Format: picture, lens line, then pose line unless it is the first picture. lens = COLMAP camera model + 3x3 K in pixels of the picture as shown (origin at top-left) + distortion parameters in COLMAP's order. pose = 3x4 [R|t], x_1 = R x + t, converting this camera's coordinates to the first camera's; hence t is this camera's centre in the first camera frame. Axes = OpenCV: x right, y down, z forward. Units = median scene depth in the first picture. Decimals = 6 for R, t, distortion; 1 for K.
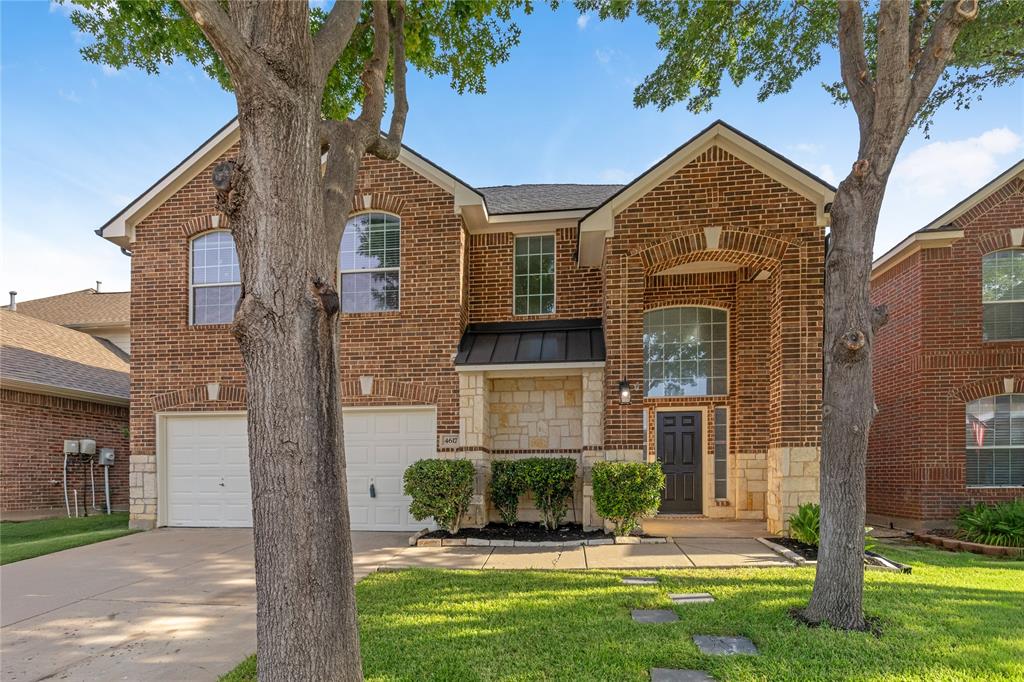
lens RADIAL K [[542.9, 0, 512.4], [0, 542.9, 345.7], [0, 0, 1]] dist [-0.004498, -0.000634]
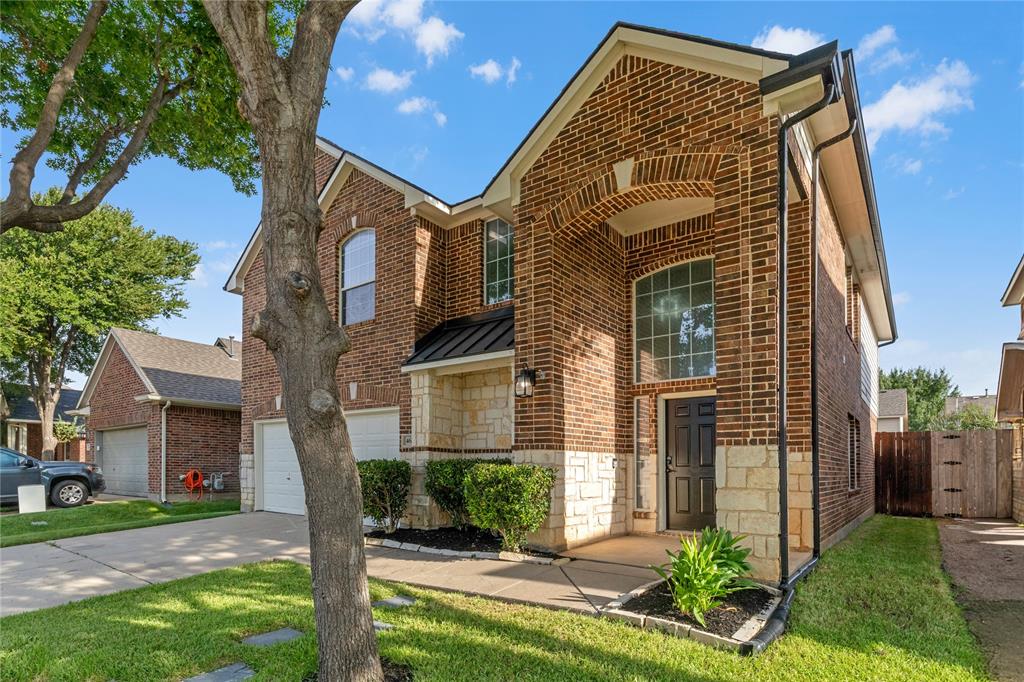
lens RADIAL K [[558.5, 0, 511.7], [0, 558.5, 333.4], [0, 0, 1]] dist [-0.004568, -0.000058]
pose [[0.837039, -0.114343, -0.535063, 0.625433], [0.114023, 0.992903, -0.033809, 0.033556], [0.535131, -0.032710, 0.844136, 0.232398]]
